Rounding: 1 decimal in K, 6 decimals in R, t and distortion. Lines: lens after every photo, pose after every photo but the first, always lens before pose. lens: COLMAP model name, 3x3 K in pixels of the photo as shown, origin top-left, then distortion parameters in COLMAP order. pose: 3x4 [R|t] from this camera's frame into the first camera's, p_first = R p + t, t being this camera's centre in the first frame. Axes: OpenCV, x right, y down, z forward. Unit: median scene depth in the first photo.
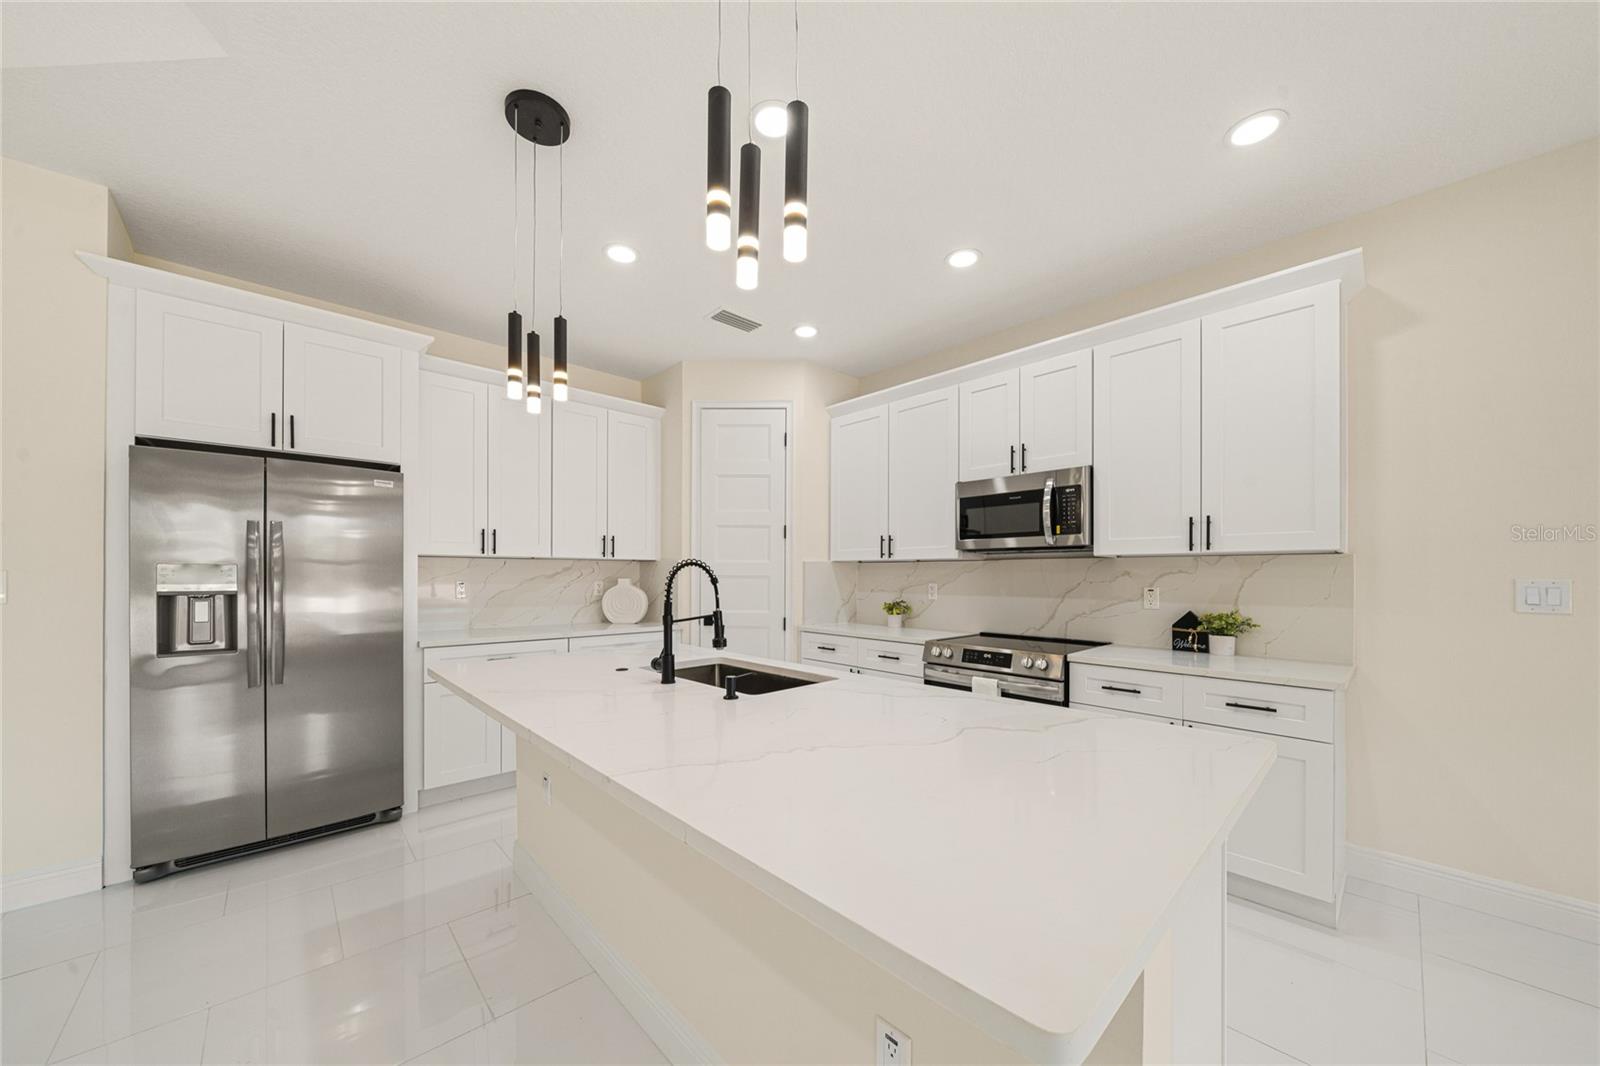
lens RADIAL K [[564.9, 0, 797.2], [0, 564.9, 575.7], [0, 0, 1]] dist [-0.000641, -0.000045]
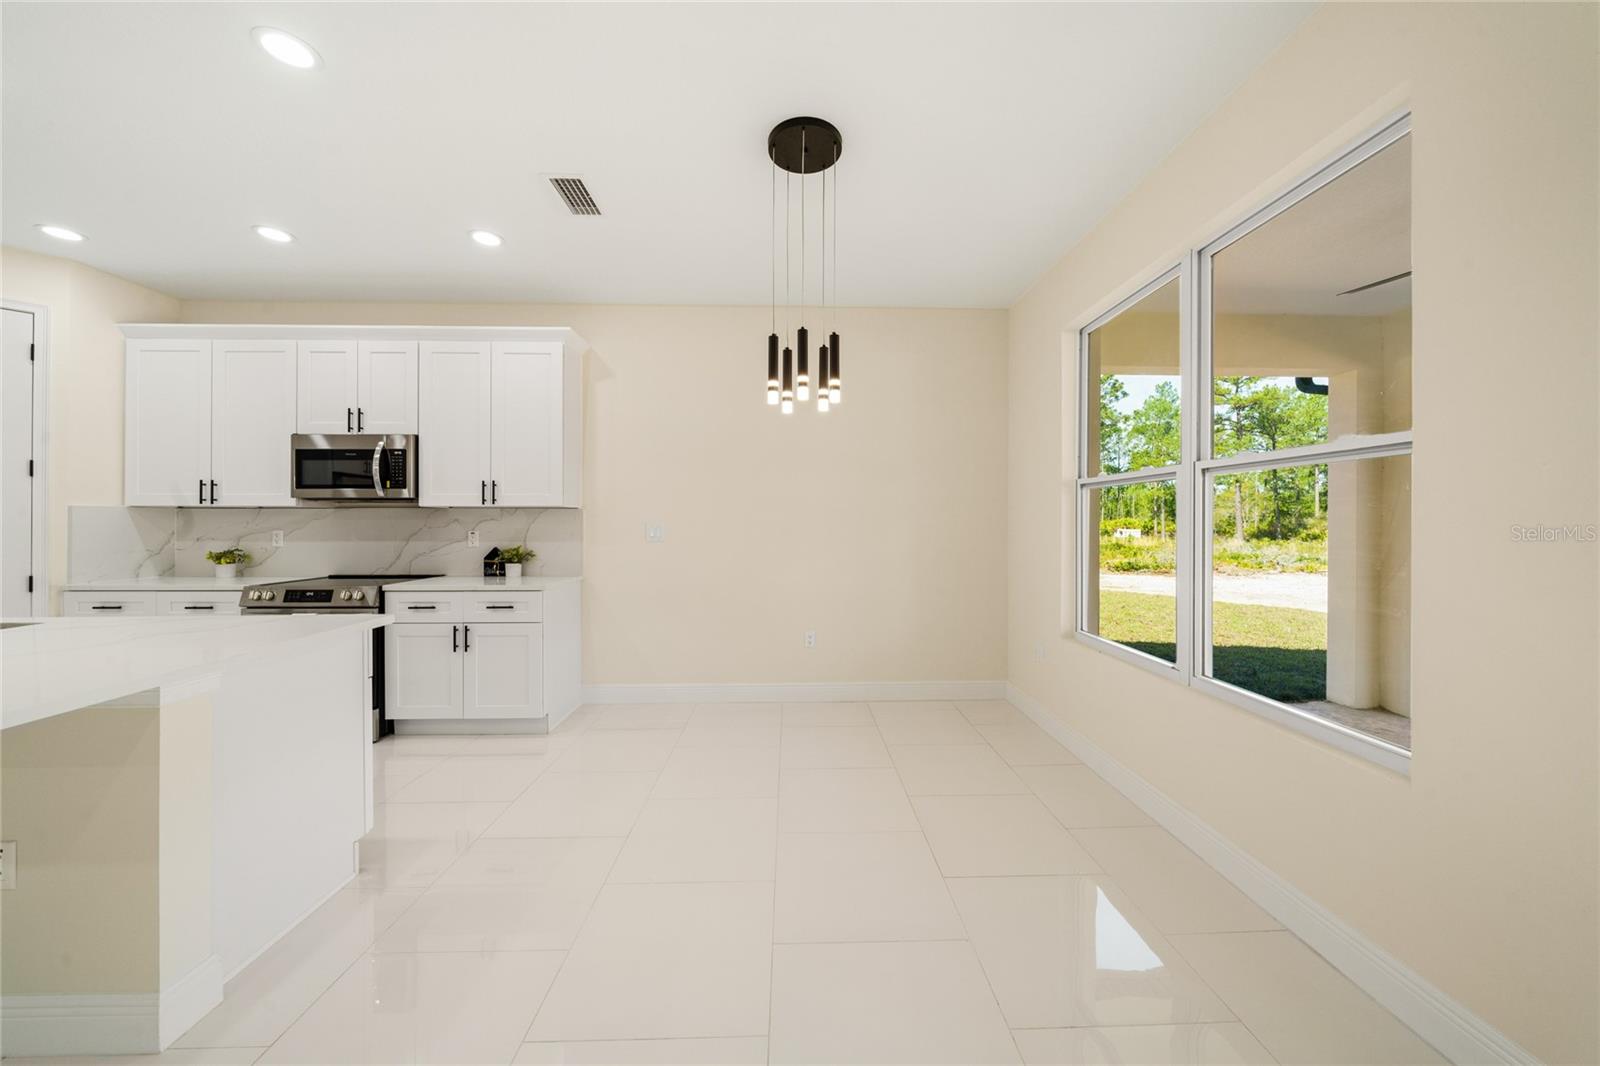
lens RADIAL K [[560.7, 0, 806.3], [0, 560.7, 522.4], [0, 0, 1]] dist [-0.005700, -0.000050]
pose [[0.657655, -0.002372, 0.753316, 0.147718], [0.002860, 0.999996, 0.000653, 0.001973], [-0.753314, 0.001725, 0.657659, -0.462041]]
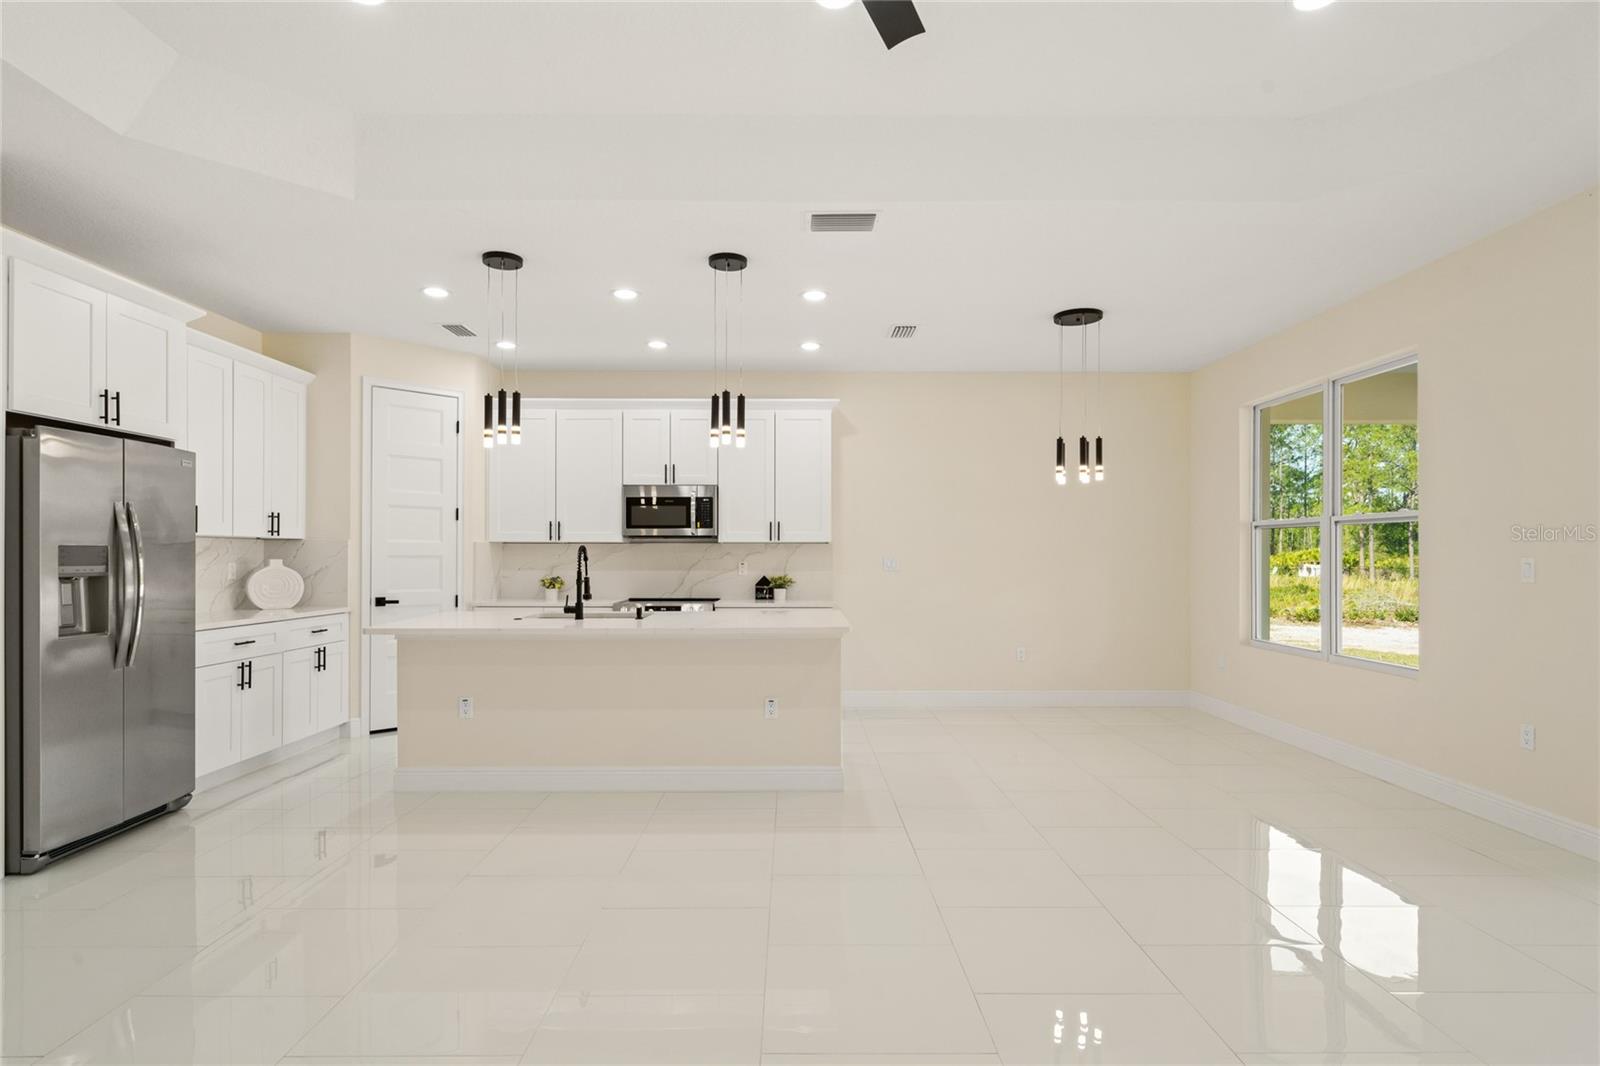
lens RADIAL K [[865.5, 0, 797.6], [0, 865.5, 547.0], [0, 0, 1]] dist [0.003497, 0.000335]
pose [[0.674548, 0.004125, 0.738219, -1.079959], [0.002262, 0.999968, -0.007654, -0.003012], [-0.738227, 0.006833, 0.674517, -0.772589]]
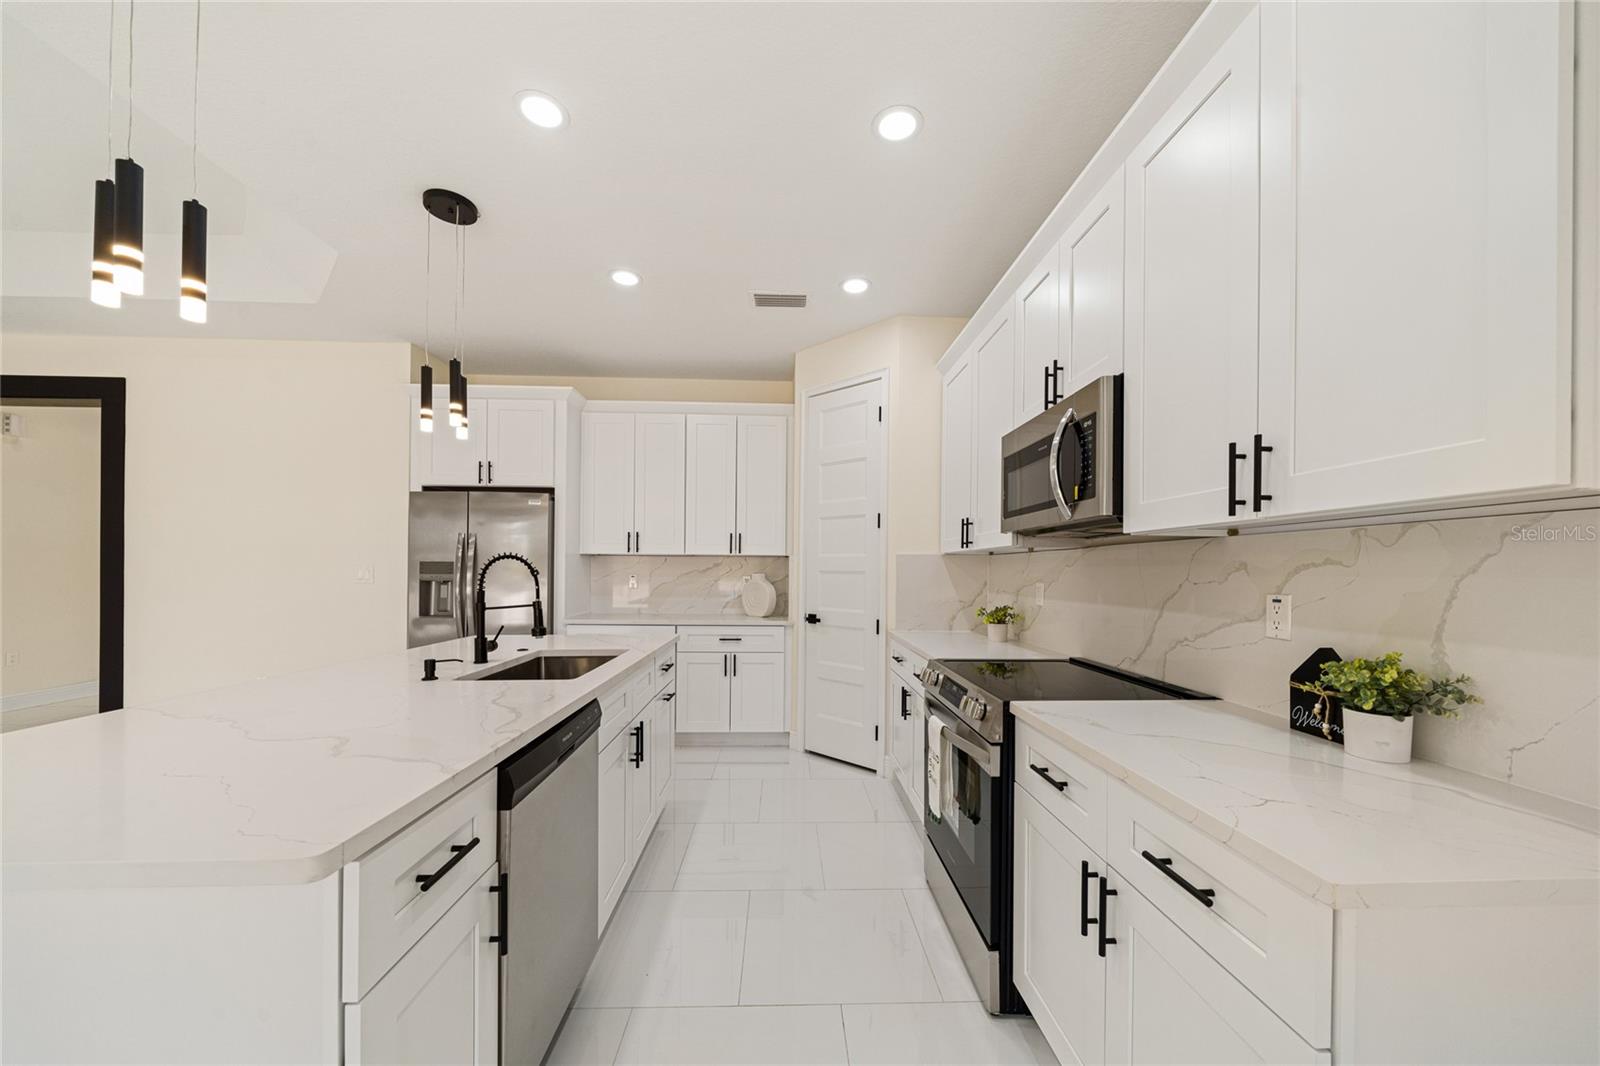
lens RADIAL K [[572.9, 0, 804.0], [0, 572.9, 571.4], [0, 0, 1]] dist [-0.001486, -0.000084]
pose [[0.759133, 0.003048, -0.650929, 0.634969], [-0.006590, 0.999974, -0.003003, 0.004656], [0.650902, 0.006570, 0.759133, 0.354188]]
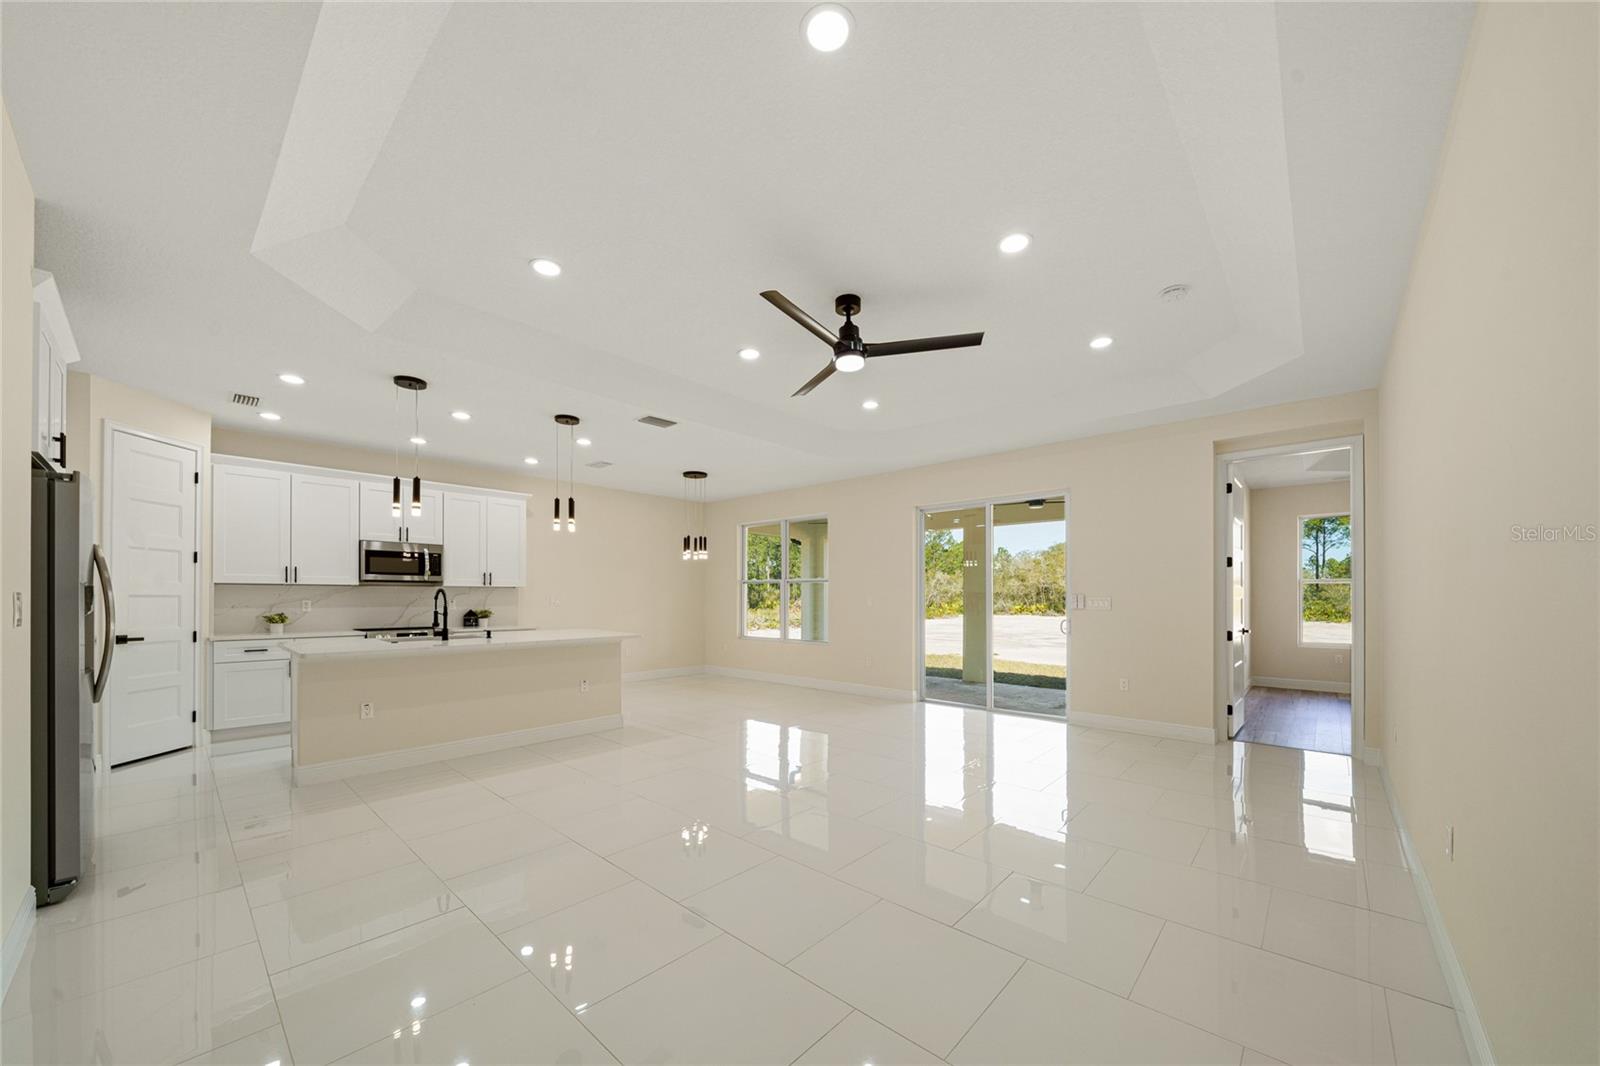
lens RADIAL K [[587.1, 0, 798.1], [0, 587.1, 594.0], [0, 0, 1]] dist [0.000007, 0.000006]
pose [[-0.084762, 0.000834, 0.996401, -1.819430], [-0.002481, 0.999996, -0.001048, -0.005560], [-0.996398, -0.002561, -0.084760, -0.179642]]
